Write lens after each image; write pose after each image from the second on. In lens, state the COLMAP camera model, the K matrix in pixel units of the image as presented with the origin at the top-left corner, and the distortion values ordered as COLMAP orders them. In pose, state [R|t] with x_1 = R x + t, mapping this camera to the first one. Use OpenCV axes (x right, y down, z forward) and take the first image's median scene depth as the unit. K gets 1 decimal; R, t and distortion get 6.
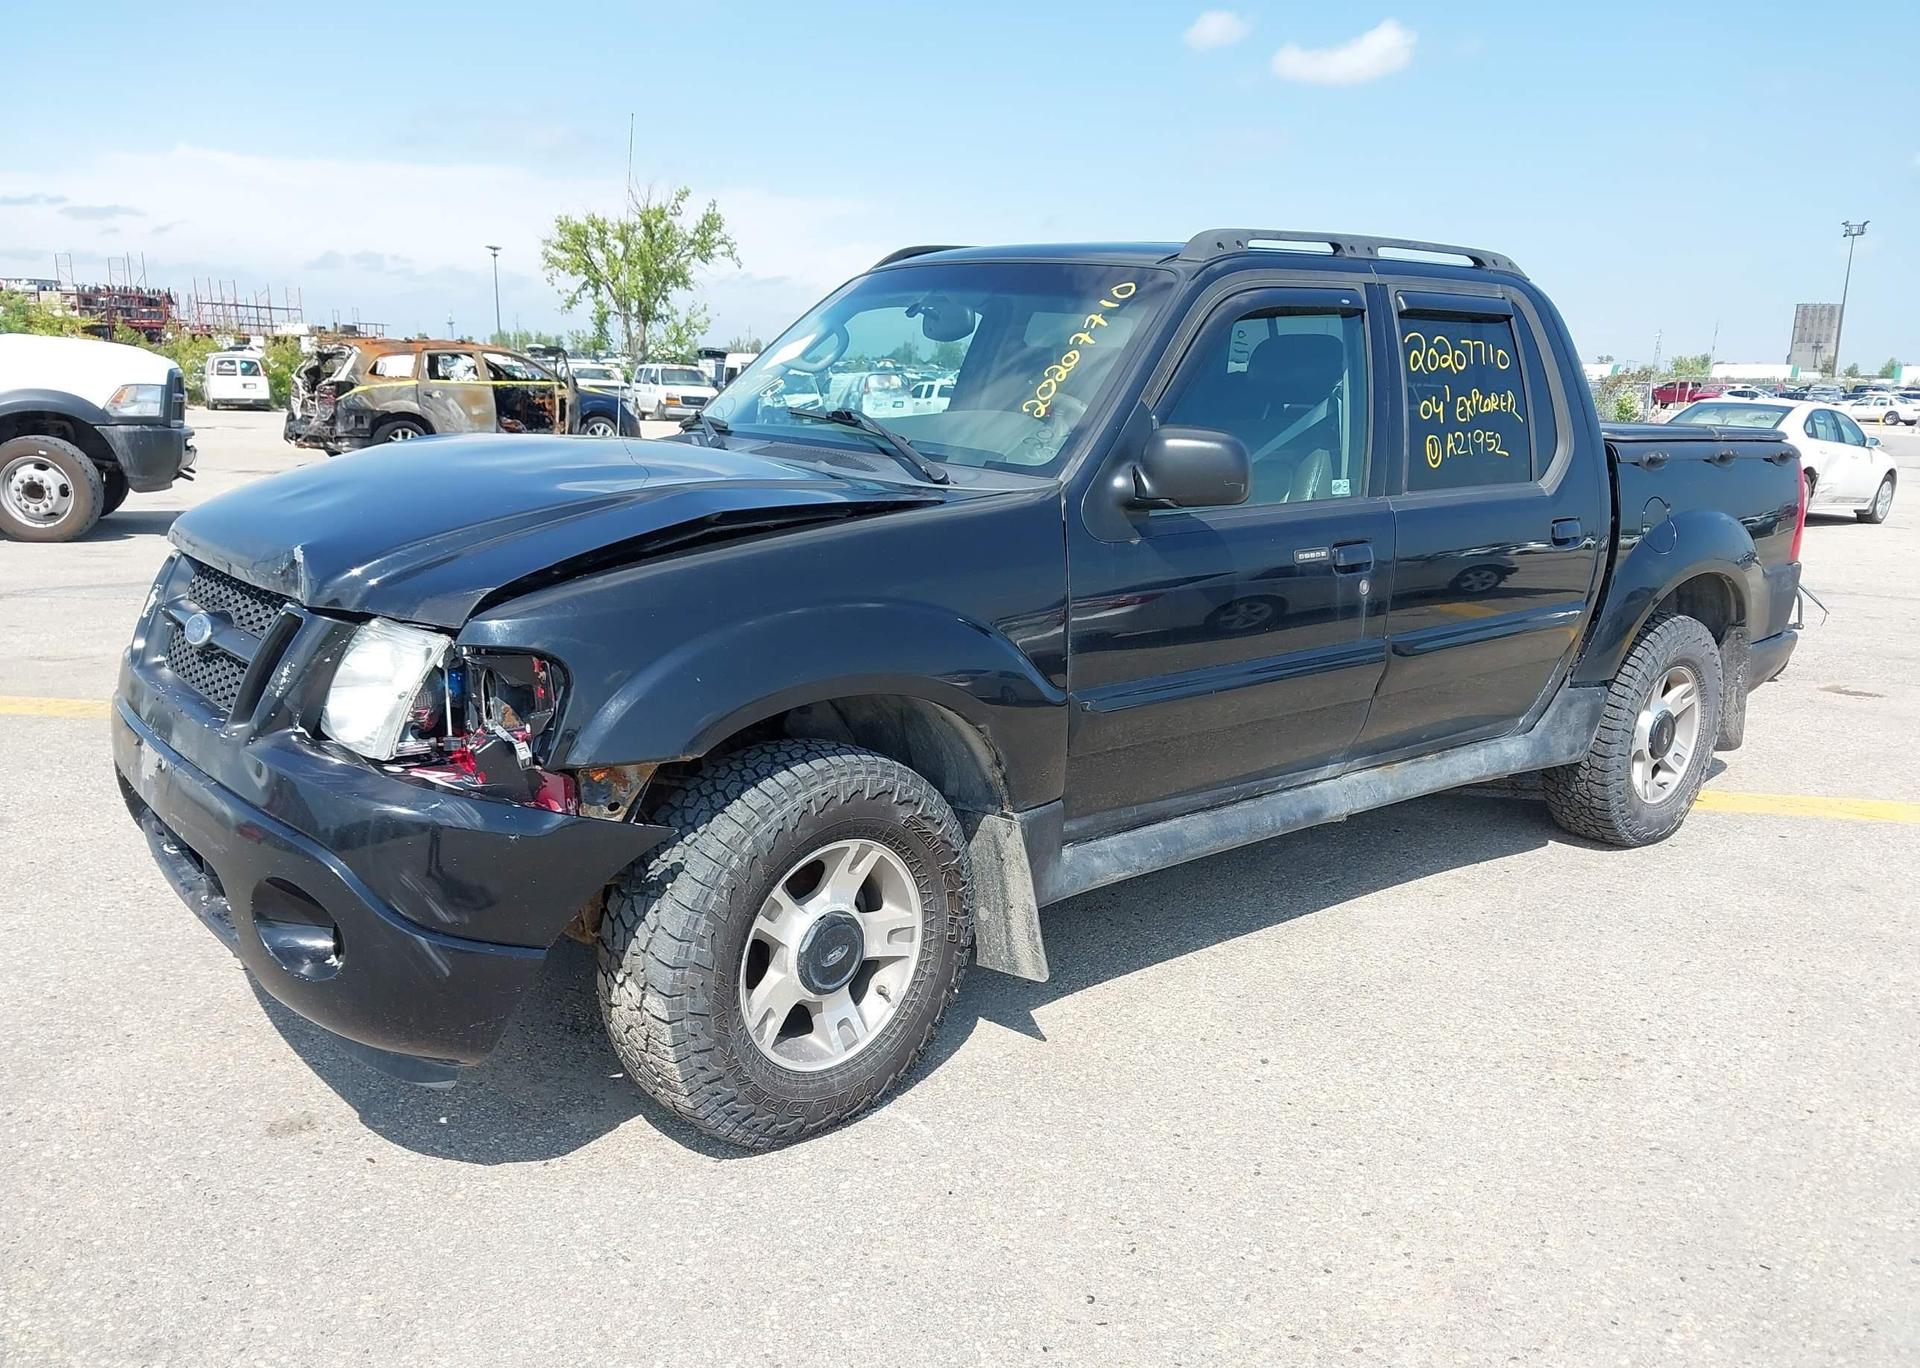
lens RADIAL K [[1534.5, 0, 955.7], [0, 1534.5, 719.2], [0, 0, 1]] dist [0.001523, -0.000679]
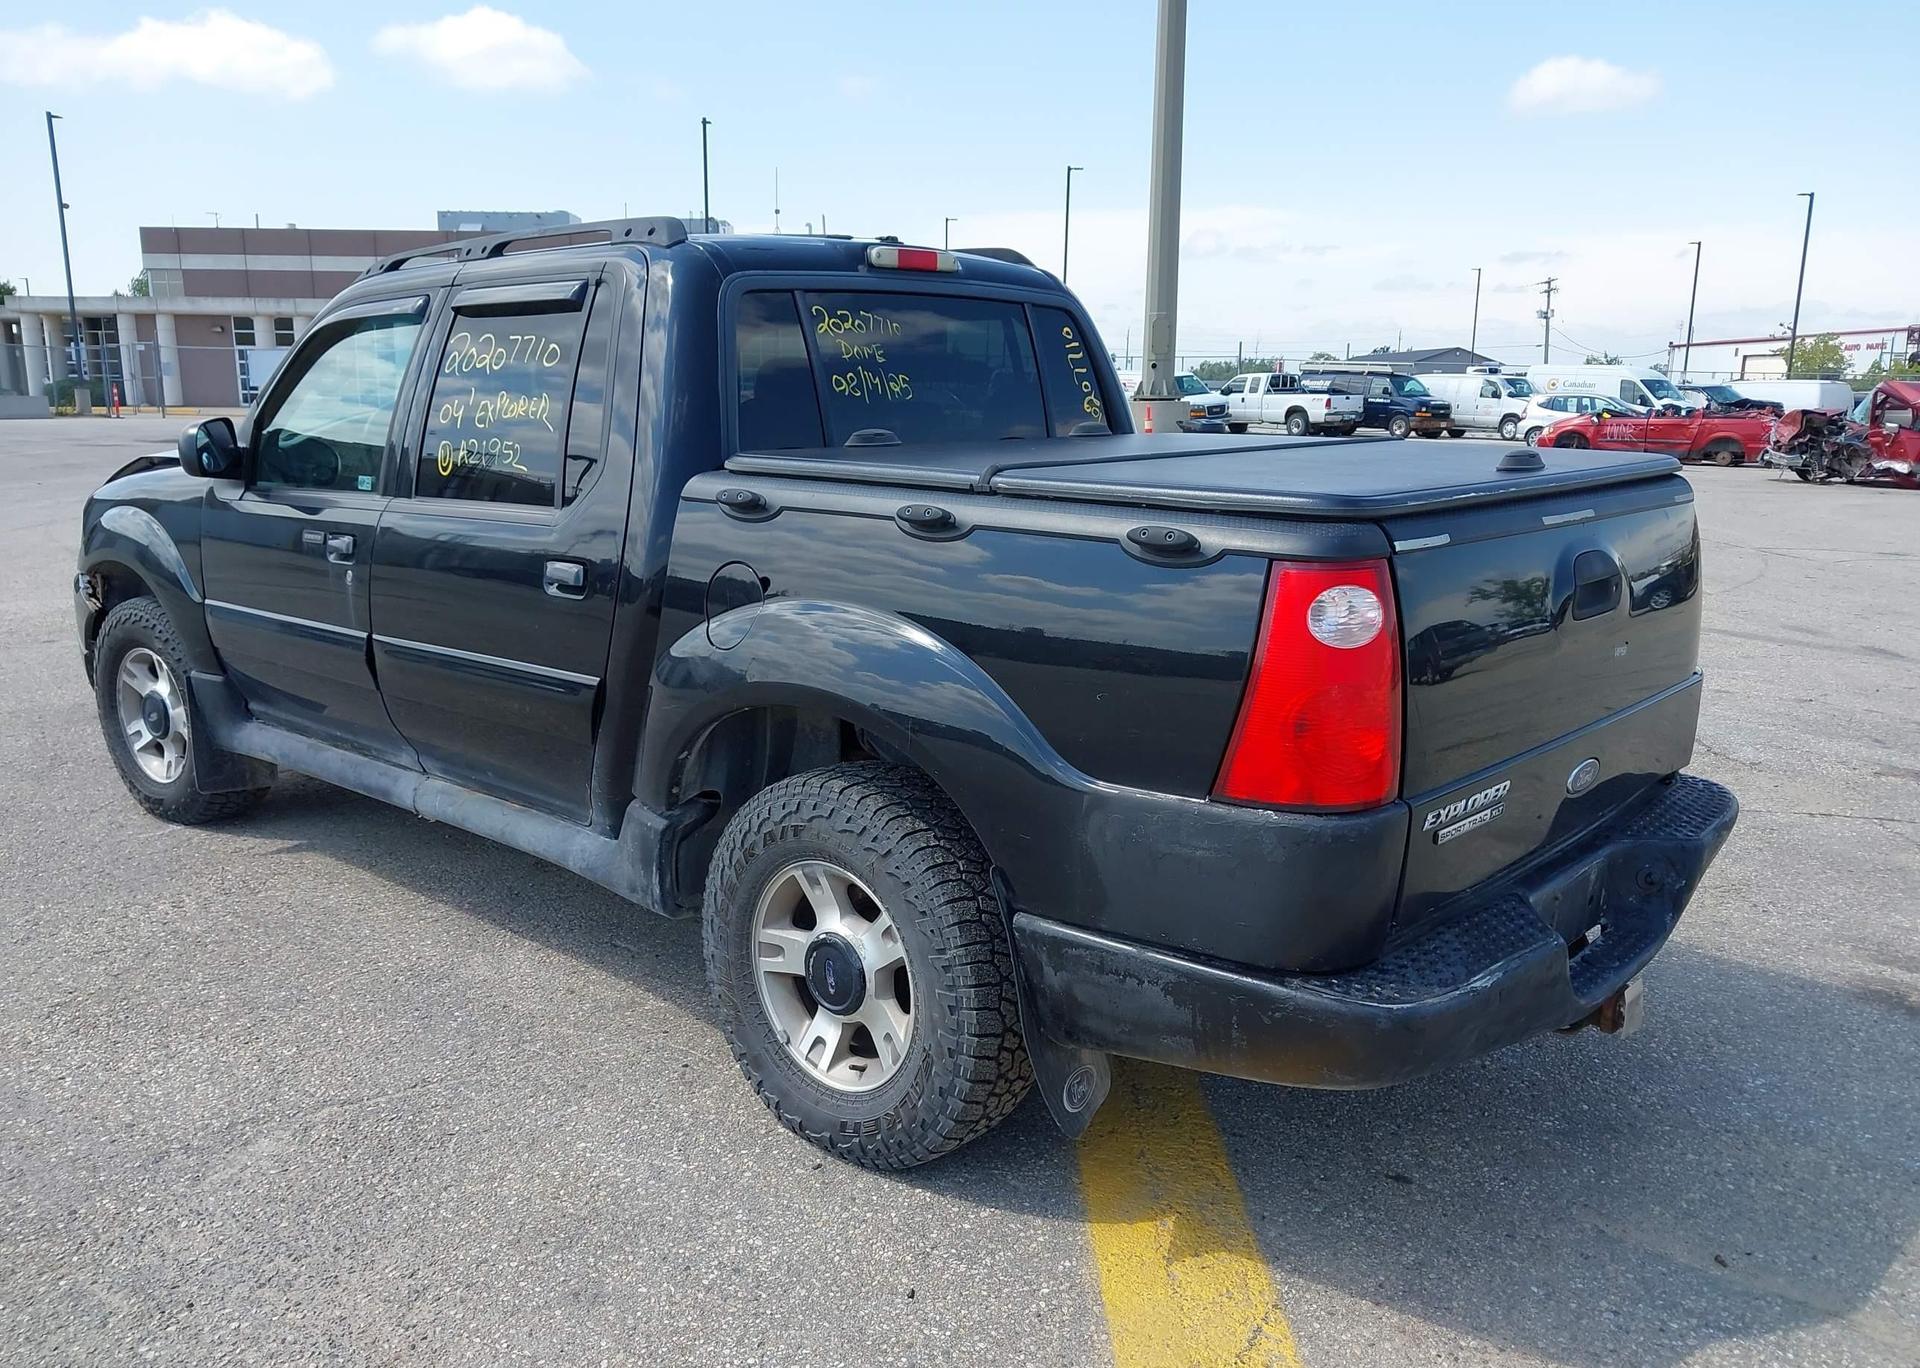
lens RADIAL K [[1533.4, 0, 959.4], [0, 1533.4, 718.9], [0, 0, 1]] dist [0.001683, -0.003578]
pose [[0.139492, 0.190719, -0.971683, 1.488631], [-0.225309, 0.961651, 0.156405, -0.274979], [0.964250, 0.197112, 0.177113, 1.346814]]
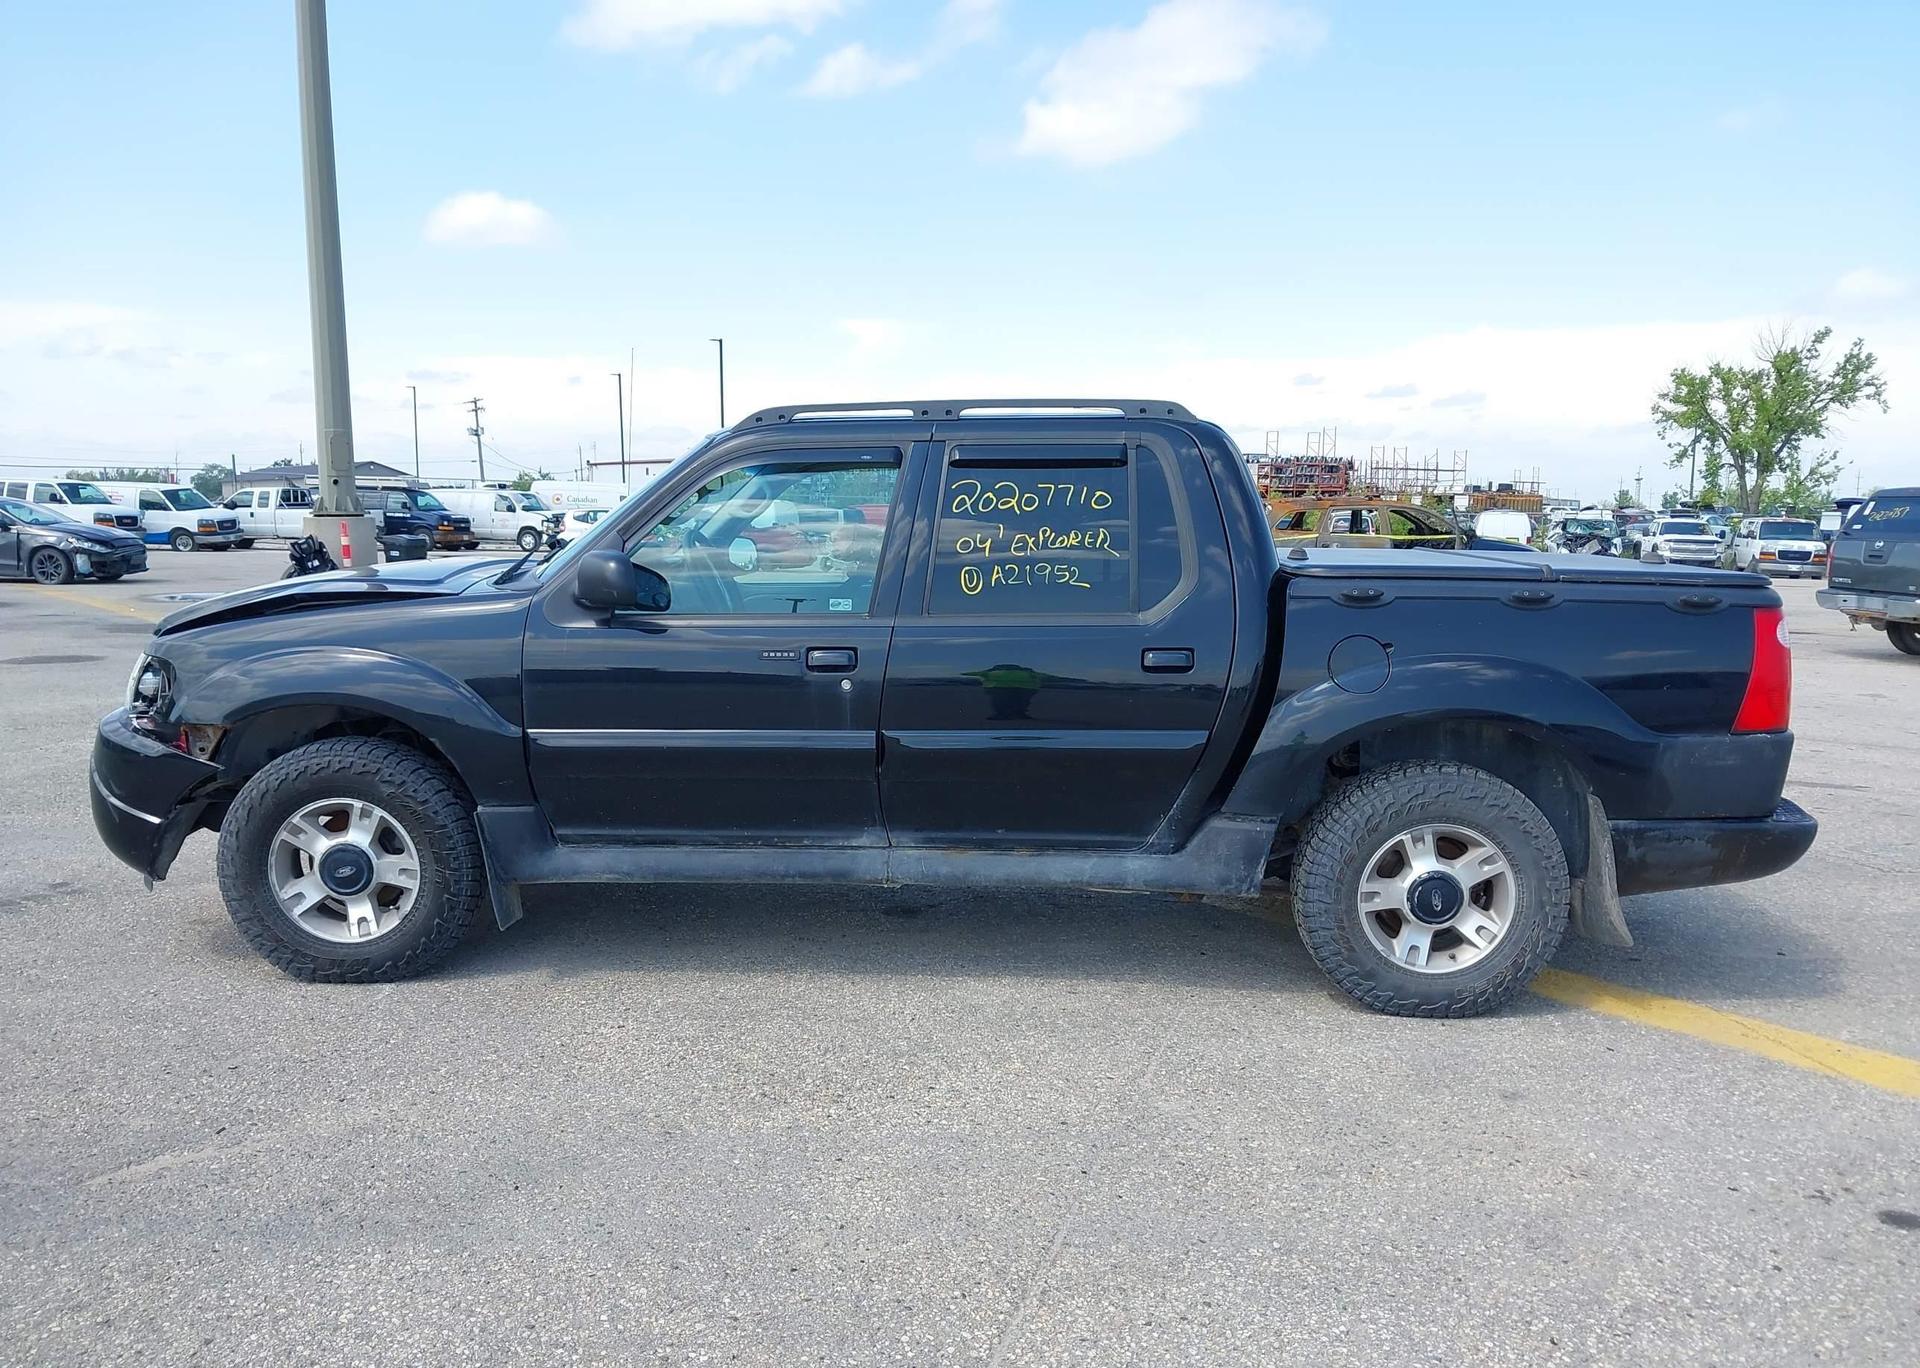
lens RADIAL K [[1533.4, 0, 959.4], [0, 1533.4, 718.9], [0, 0, 1]] dist [0.001683, -0.003578]
pose [[0.732808, 0.078558, -0.675885, 1.259150], [-0.145227, 0.988482, -0.042567, -0.025381], [0.664756, 0.129350, 0.735777, 0.188478]]
